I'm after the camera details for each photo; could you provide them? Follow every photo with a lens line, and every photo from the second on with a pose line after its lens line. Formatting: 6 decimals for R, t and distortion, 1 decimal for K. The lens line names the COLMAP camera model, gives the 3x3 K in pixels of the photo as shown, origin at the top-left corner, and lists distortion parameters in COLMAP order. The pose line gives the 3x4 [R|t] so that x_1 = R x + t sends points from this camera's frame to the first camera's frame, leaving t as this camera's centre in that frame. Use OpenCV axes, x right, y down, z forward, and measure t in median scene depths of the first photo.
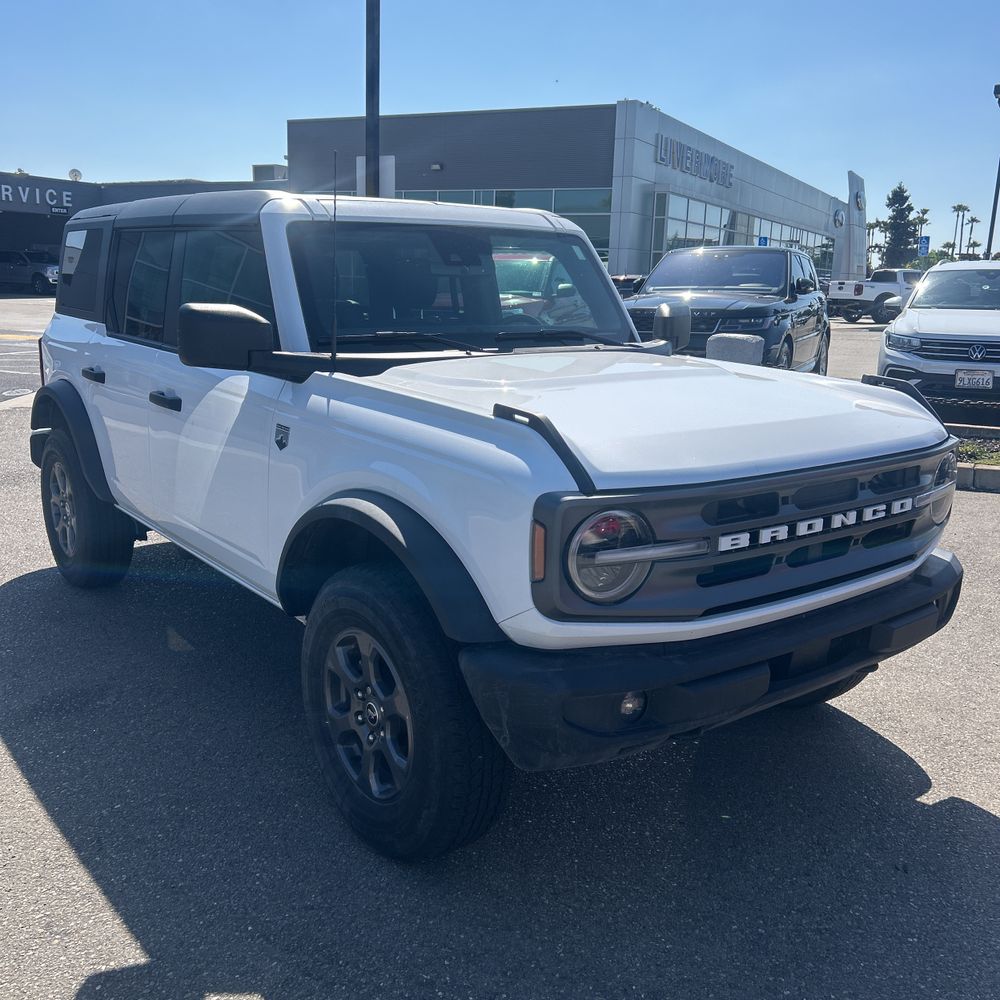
lens RADIAL K [[1001.0, 0, 510.8], [0, 1001.0, 502.0], [0, 0, 1]] dist [0.102852, -0.254399]
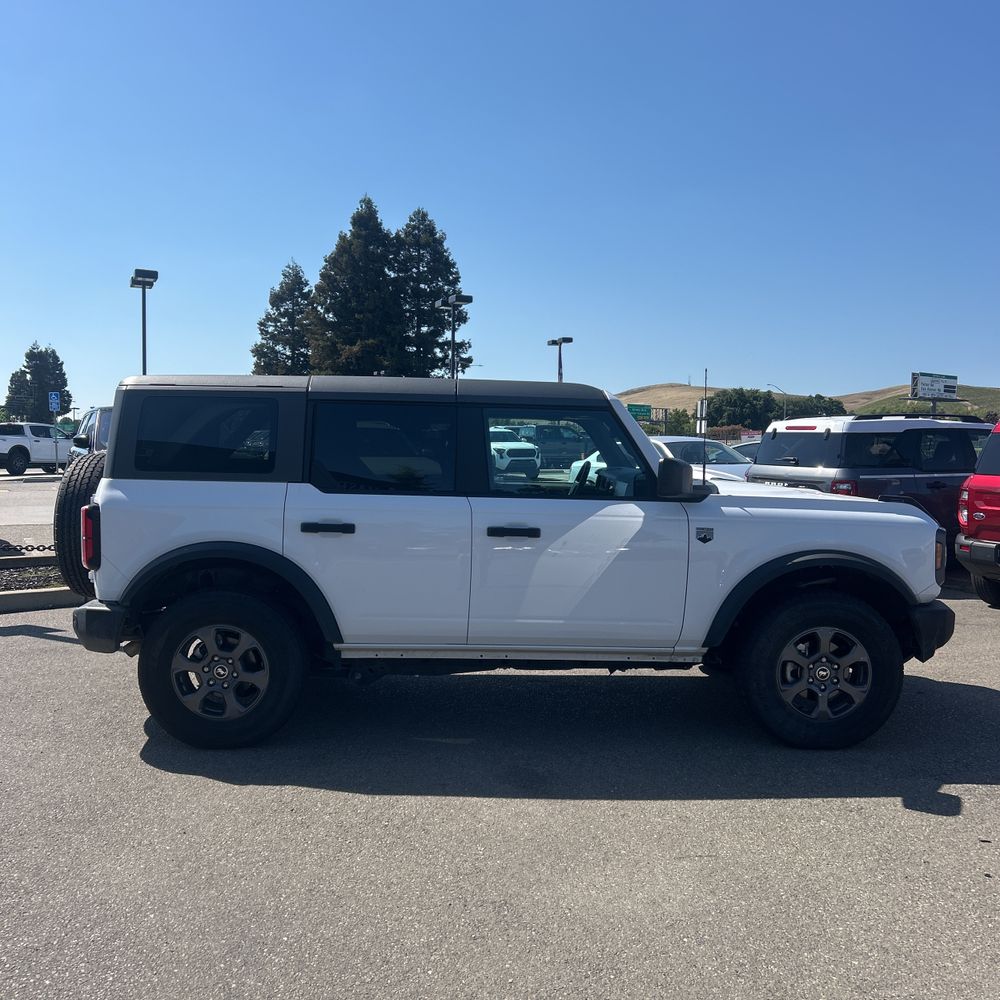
lens RADIAL K [[1001.0, 0, 510.8], [0, 1001.0, 502.0], [0, 0, 1]] dist [0.102852, -0.254399]
pose [[0.593749, -0.064062, 0.802096, -1.686672], [0.179985, 0.982142, -0.054791, -0.083652], [-0.784262, 0.176898, 0.594676, 0.276009]]
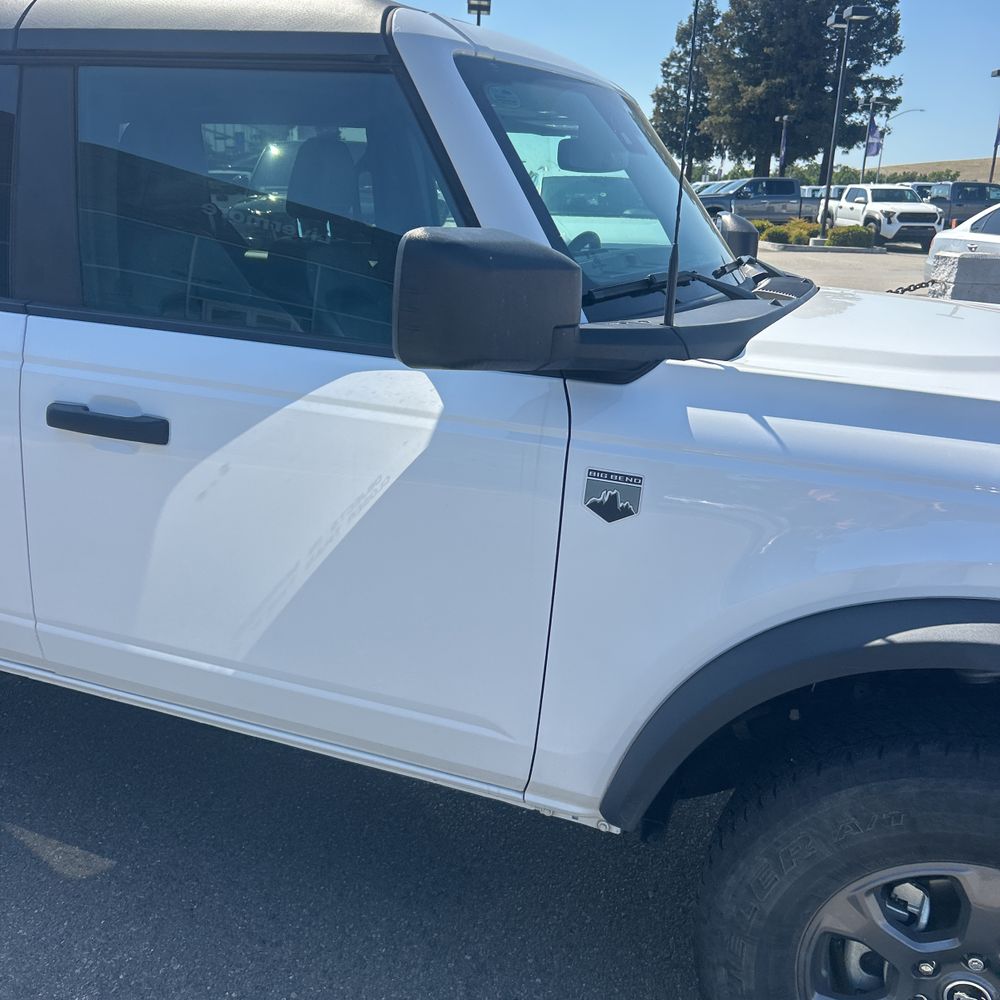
lens RADIAL K [[997.4, 0, 521.1], [0, 997.4, 484.1], [0, 0, 1]] dist [0.052636, -0.049410]
pose [[0.860477, -0.136243, 0.490936, -0.501941], [0.097678, 0.989823, 0.103490, -0.124510], [-0.500039, -0.041097, 0.865027, 0.595330]]
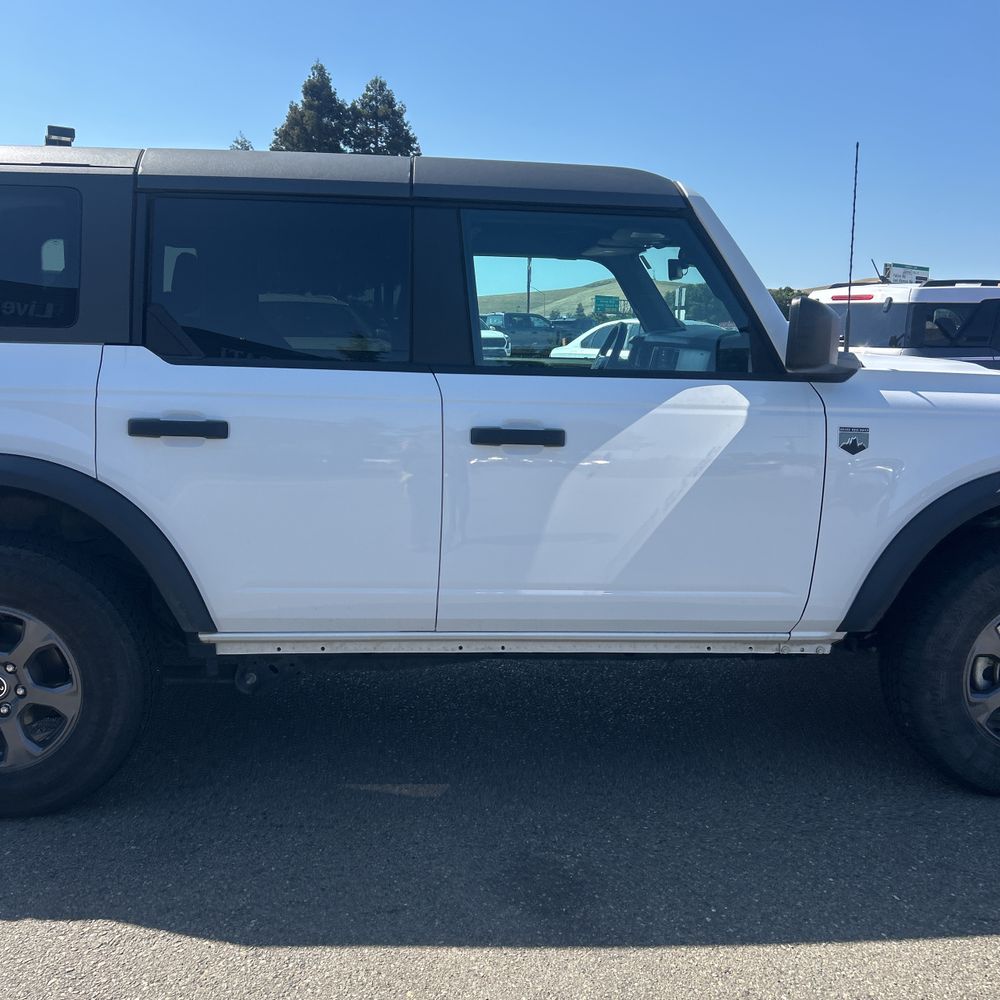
lens RADIAL K [[1001.0, 0, 510.8], [0, 1001.0, 502.0], [0, 0, 1]] dist [0.102852, -0.254399]
pose [[0.565050, -0.149110, 0.811471, -1.148075], [0.181638, 0.981885, 0.053945, -0.114670], [-0.804814, 0.116912, 0.581898, 0.718645]]
